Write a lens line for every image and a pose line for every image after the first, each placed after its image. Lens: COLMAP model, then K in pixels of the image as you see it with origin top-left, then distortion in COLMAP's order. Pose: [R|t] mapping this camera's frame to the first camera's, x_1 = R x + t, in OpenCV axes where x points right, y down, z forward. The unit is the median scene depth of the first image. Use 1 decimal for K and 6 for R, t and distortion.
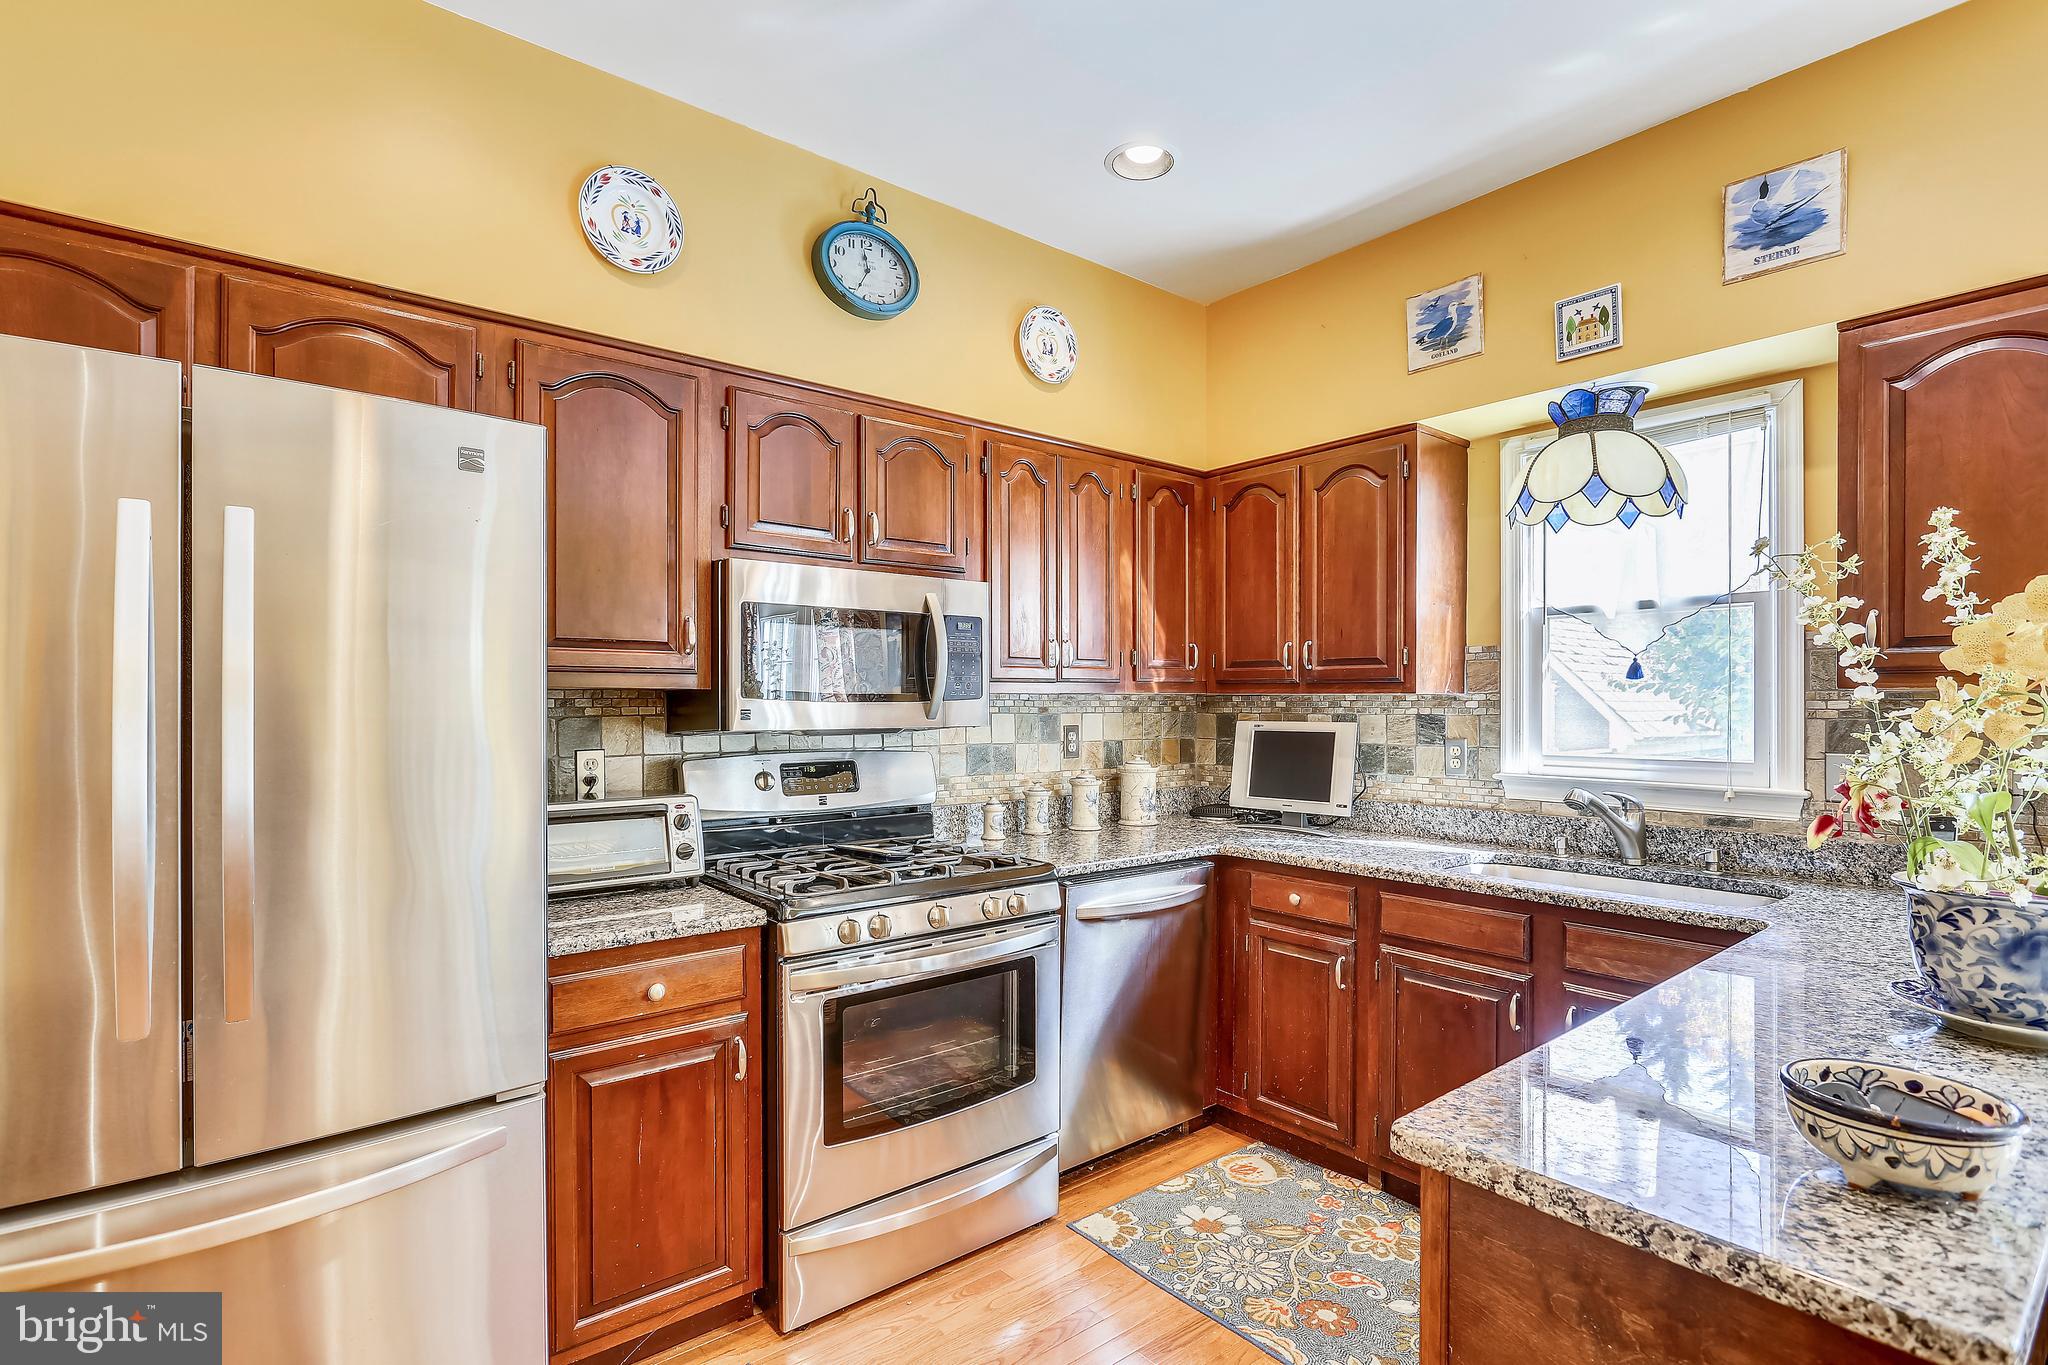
lens RADIAL K [[970.6, 0, 1018.3], [0, 970.6, 701.6], [0, 0, 1]] dist [-0.012065, 0.005198]
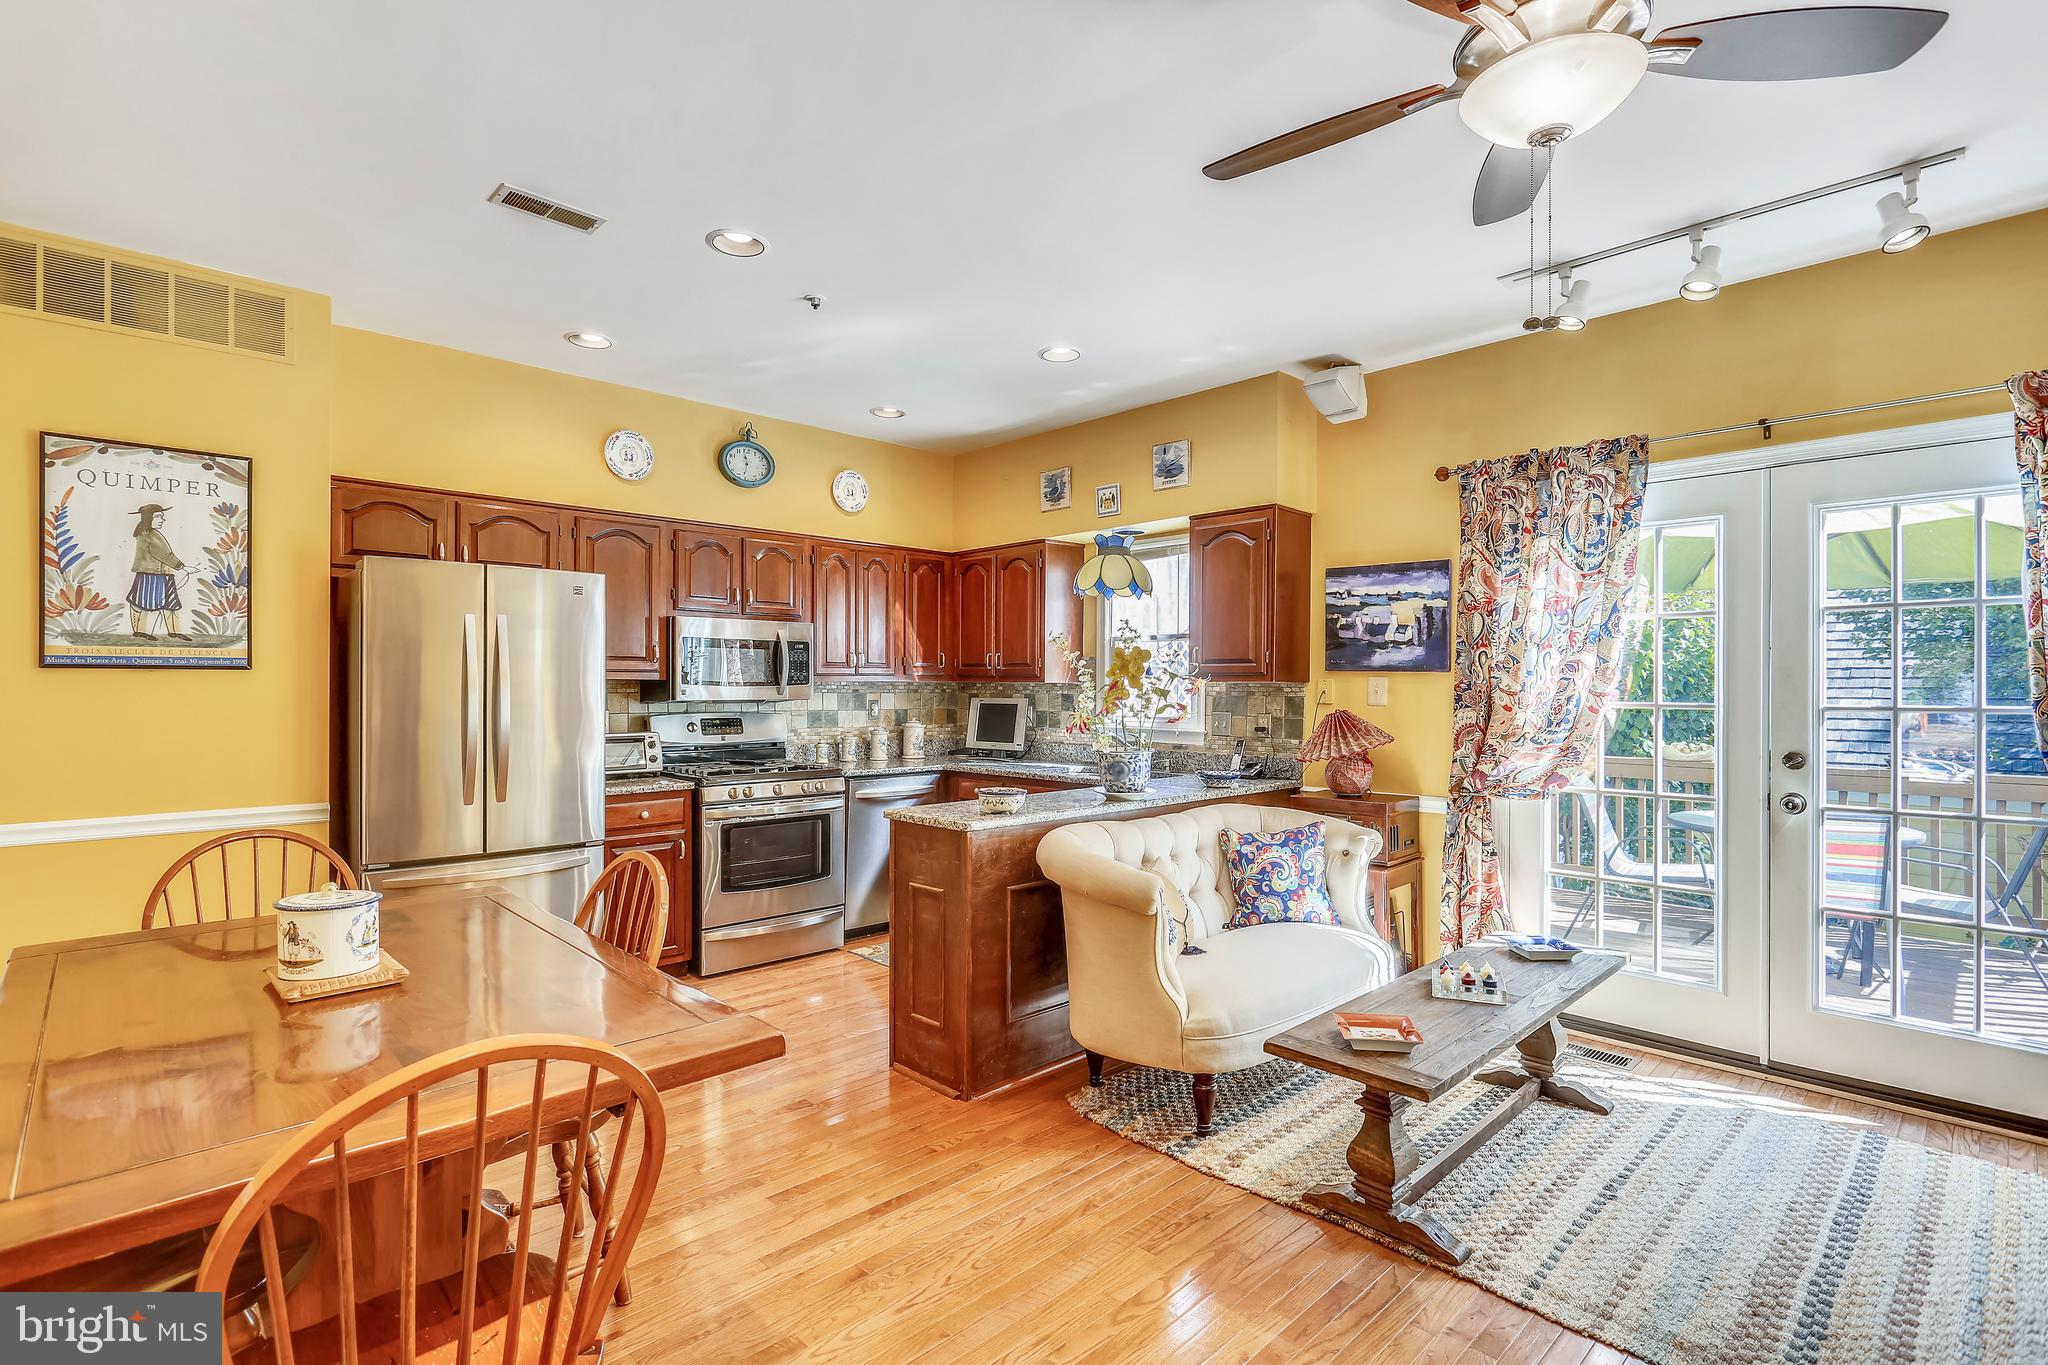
lens RADIAL K [[970.6, 0, 1013.0], [0, 970.6, 684.7], [0, 0, 1]] dist [-0.012065, 0.005198]
pose [[0.996999, 0.003077, 0.077348, 0.225731], [-0.003039, 0.999995, -0.000610, -0.003400], [-0.077350, 0.000373, 0.997004, -0.972947]]
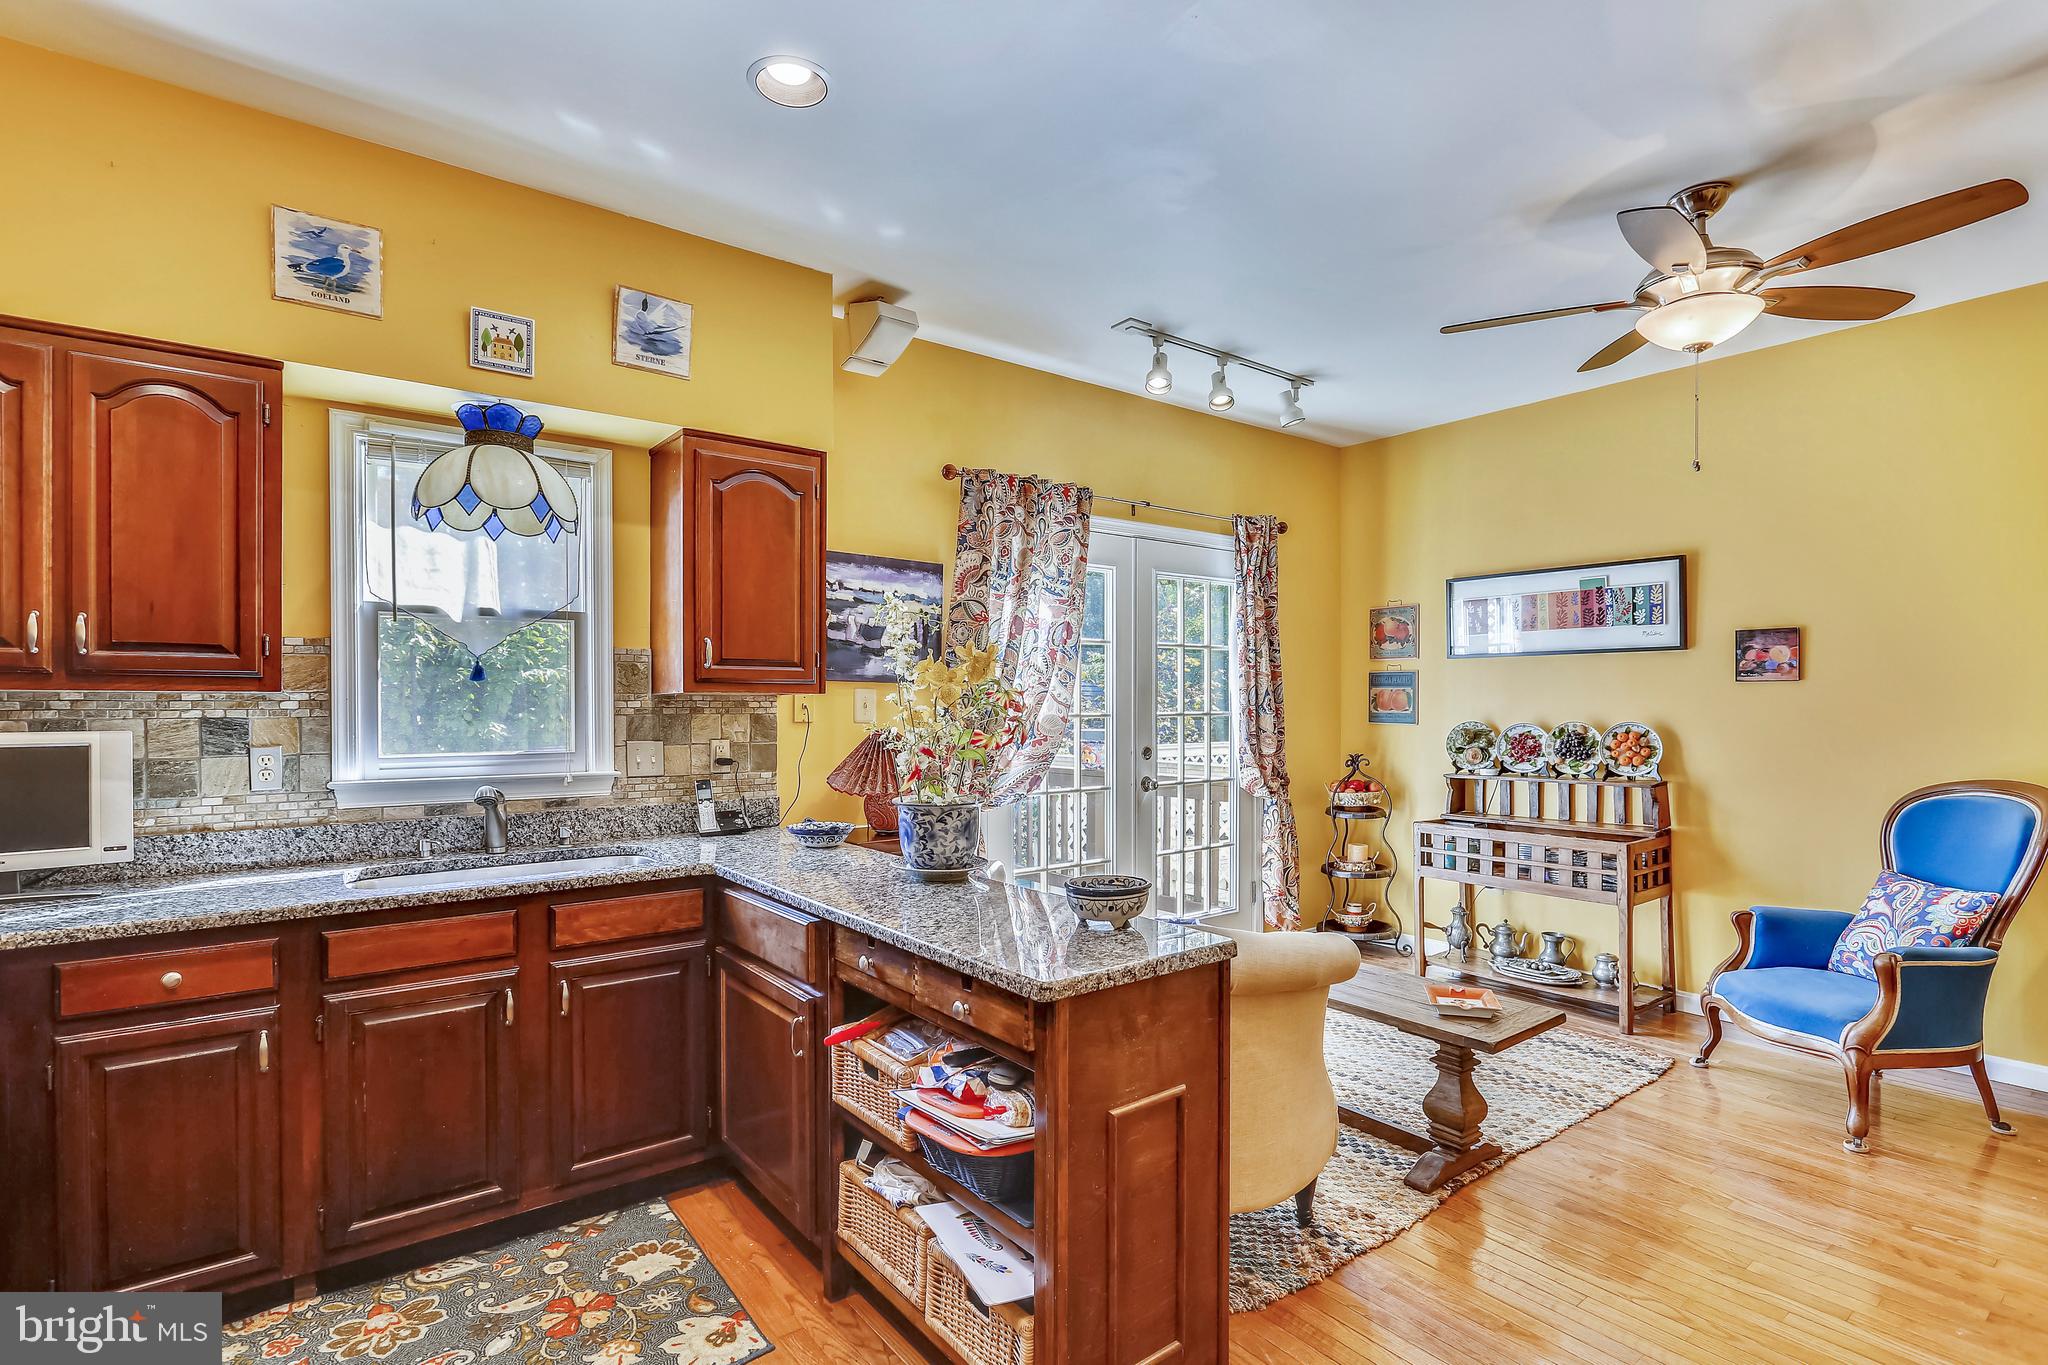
lens RADIAL K [[970.6, 0, 1026.5], [0, 970.6, 712.2], [0, 0, 1]] dist [-0.012065, 0.005198]
pose [[0.030095, -0.010027, 0.999497, -0.432118], [-0.000415, 0.999949, 0.010044, 0.000430], [-0.999547, -0.000718, 0.030090, 0.381929]]
